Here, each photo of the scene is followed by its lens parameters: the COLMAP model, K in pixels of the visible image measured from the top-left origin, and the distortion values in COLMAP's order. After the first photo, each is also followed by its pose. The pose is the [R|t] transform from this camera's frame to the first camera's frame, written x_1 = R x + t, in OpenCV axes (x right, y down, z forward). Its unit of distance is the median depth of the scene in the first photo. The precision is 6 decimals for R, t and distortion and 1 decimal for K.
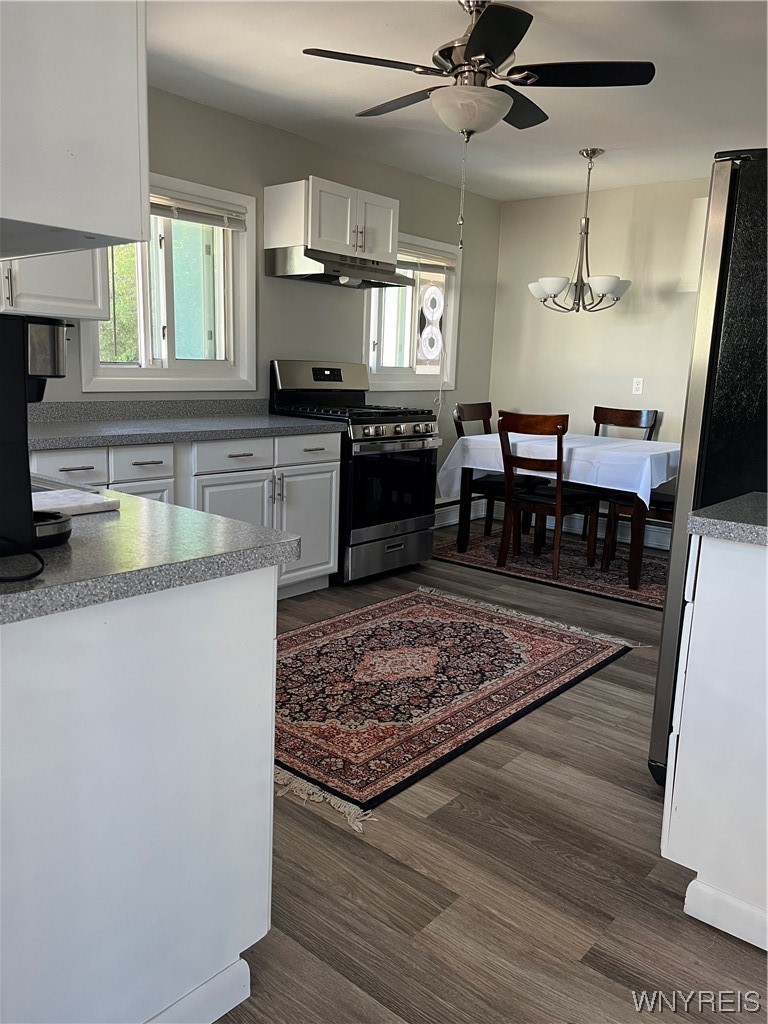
lens RADIAL K [[769.9, 0, 381.8], [0, 769.9, 517.4], [0, 0, 1]] dist [0.009177, -0.002384]
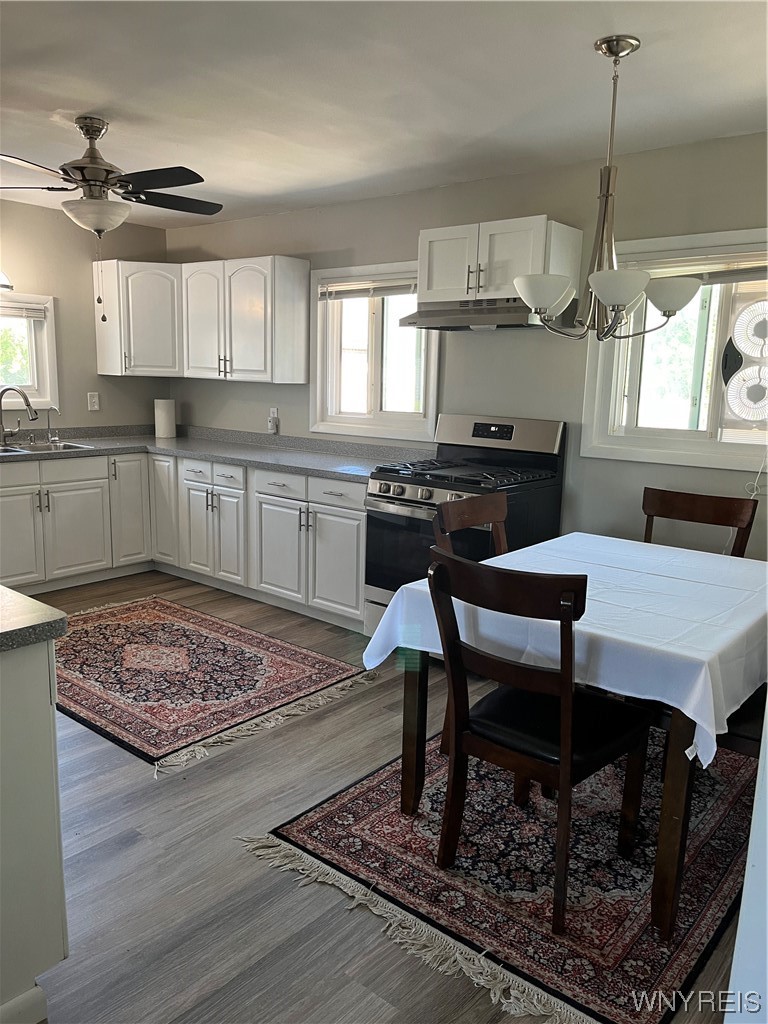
lens RADIAL K [[769.9, 0, 383.4], [0, 769.9, 506.8], [0, 0, 1]] dist [0.009177, -0.002384]
pose [[0.012684, 0.133148, -0.991015, 1.054149], [-0.219978, 0.967185, 0.127131, -0.238938], [0.975422, 0.216389, 0.041557, 1.104070]]
